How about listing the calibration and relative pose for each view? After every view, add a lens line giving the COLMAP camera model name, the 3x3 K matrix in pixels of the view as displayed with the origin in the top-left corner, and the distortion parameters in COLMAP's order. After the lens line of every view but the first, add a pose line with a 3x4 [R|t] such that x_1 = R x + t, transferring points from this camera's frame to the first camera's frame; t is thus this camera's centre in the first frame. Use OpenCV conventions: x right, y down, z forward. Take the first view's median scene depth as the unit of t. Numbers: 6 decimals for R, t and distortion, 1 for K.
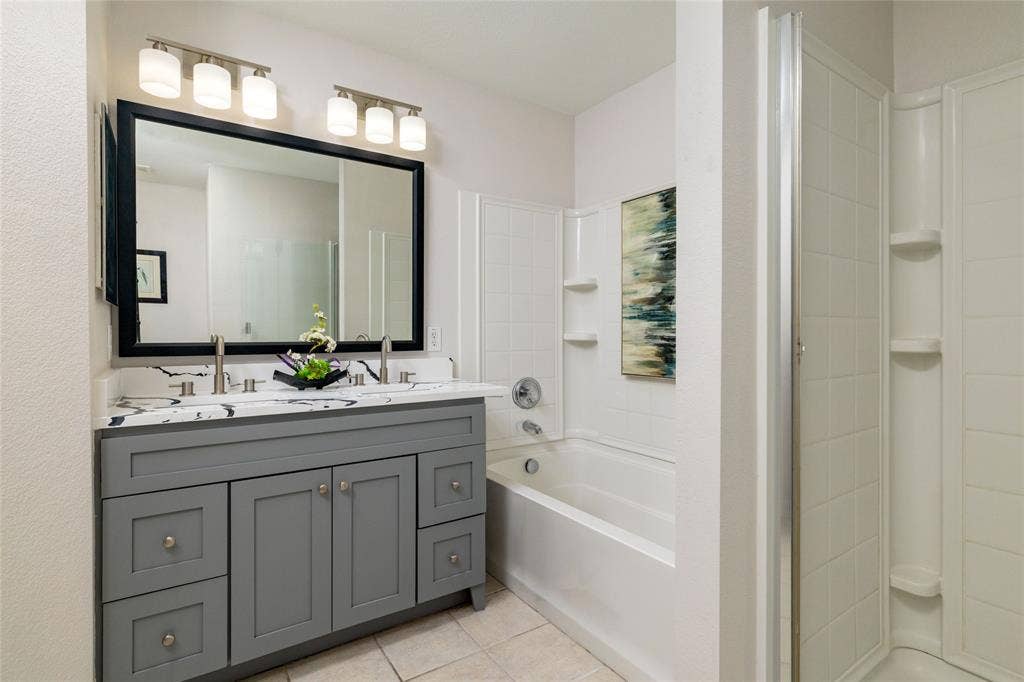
lens RADIAL K [[515.4, 0, 506.0], [0, 515.4, 338.5], [0, 0, 1]] dist [-0.000136, 0.000307]
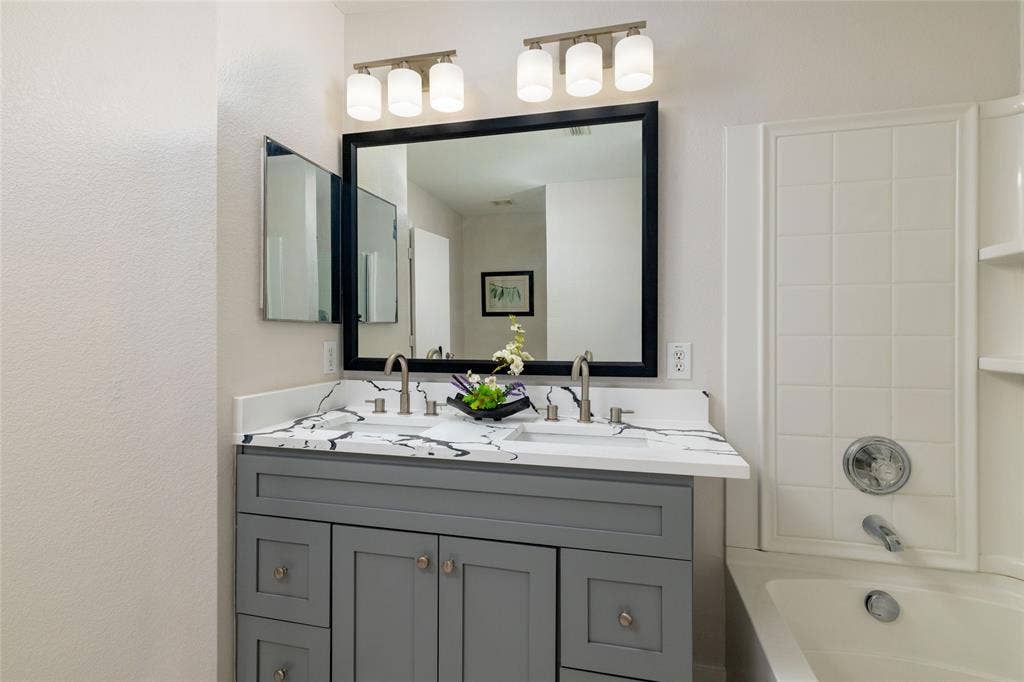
lens RADIAL K [[466.8, 0, 513.5], [0, 466.8, 337.4], [0, 0, 1]] dist [0.002790, 0.000480]
pose [[0.676781, 0.006517, -0.736155, 0.175555], [-0.011372, 0.999934, -0.001602, -0.028568], [0.736096, 0.009456, 0.676811, 0.467225]]
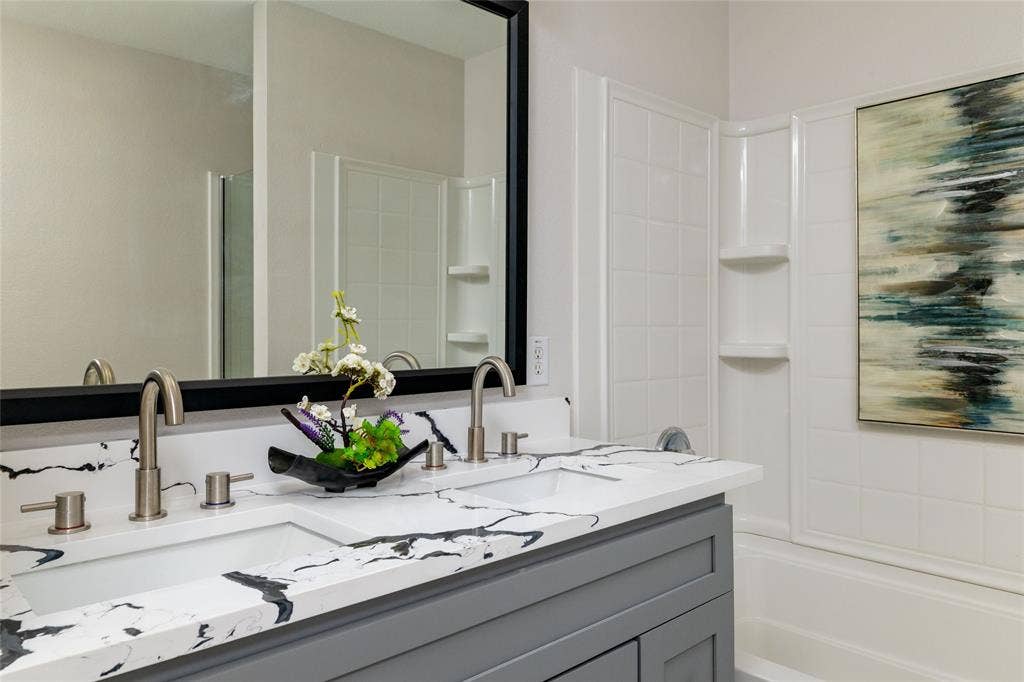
lens RADIAL K [[730.4, 0, 494.5], [0, 730.4, 325.0], [0, 0, 1]] dist [-0.001980, -0.000988]
pose [[0.984884, 0.000951, 0.173210, -0.328104], [0.001911, 0.999864, -0.016355, -0.023384], [-0.173202, 0.016439, 0.984749, 0.341669]]
